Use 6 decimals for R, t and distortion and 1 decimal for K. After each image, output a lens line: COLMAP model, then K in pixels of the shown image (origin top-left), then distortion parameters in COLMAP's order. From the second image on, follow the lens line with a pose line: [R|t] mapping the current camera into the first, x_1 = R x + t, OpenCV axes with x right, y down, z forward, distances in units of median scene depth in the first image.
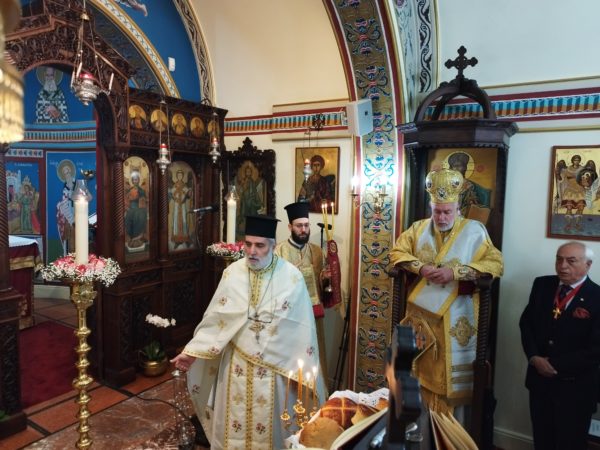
lens RADIAL K [[431.4, 0, 300.3], [0, 431.4, 222.6], [0, 0, 1]] dist [0.031798, -0.034117]
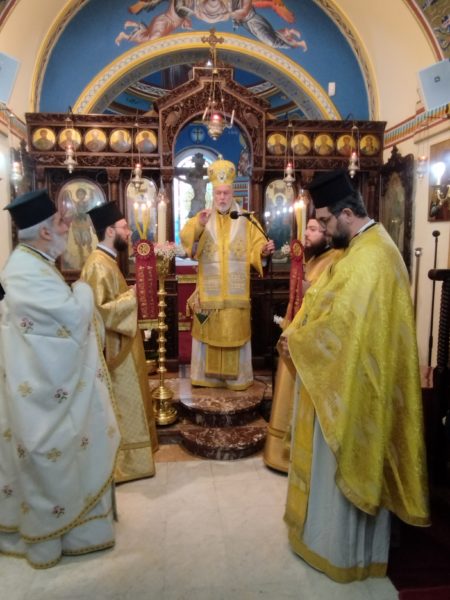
lens RADIAL K [[453.5, 0, 217.4], [0, 453.5, 300.4], [0, 0, 1]] dist [0.005292, 0.006932]
pose [[0.598097, 0.079327, -0.797488, 0.573079], [-0.053458, 0.996822, 0.059063, 0.118690], [0.799639, 0.007306, 0.600437, 0.156113]]
